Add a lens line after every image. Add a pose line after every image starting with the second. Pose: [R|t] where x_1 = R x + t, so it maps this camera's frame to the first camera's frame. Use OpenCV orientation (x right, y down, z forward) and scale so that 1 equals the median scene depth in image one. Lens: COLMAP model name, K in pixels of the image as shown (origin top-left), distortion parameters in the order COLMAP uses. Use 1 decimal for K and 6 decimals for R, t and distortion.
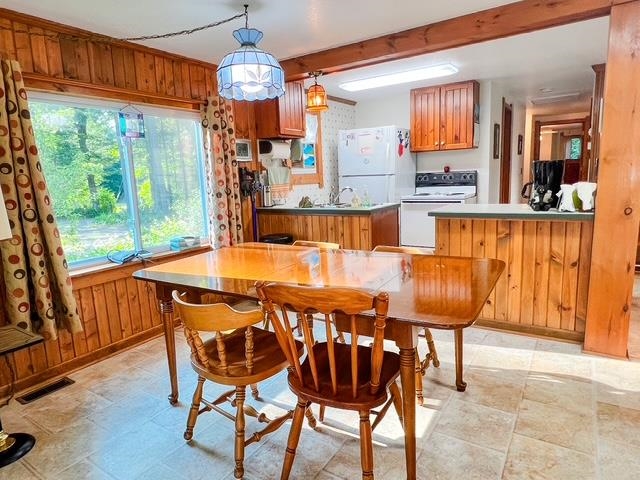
lens RADIAL K [[384.1, 0, 320.0], [0, 384.1, 240.0], [0, 0, 1]] dist [0.000234, -0.000567]
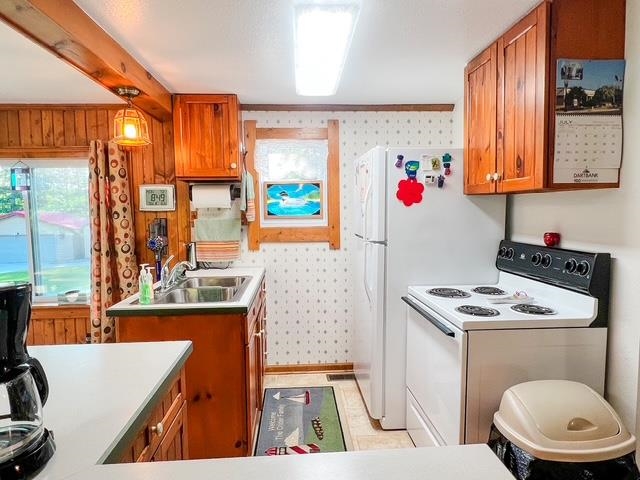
lens RADIAL K [[384.1, 0, 320.0], [0, 384.1, 240.0], [0, 0, 1]] dist [0.000234, -0.000567]
pose [[0.590879, 0.098166, -0.800766, 0.812542], [-0.149859, 0.988650, 0.010619, -0.252220], [0.792720, 0.113727, 0.598883, 0.974176]]
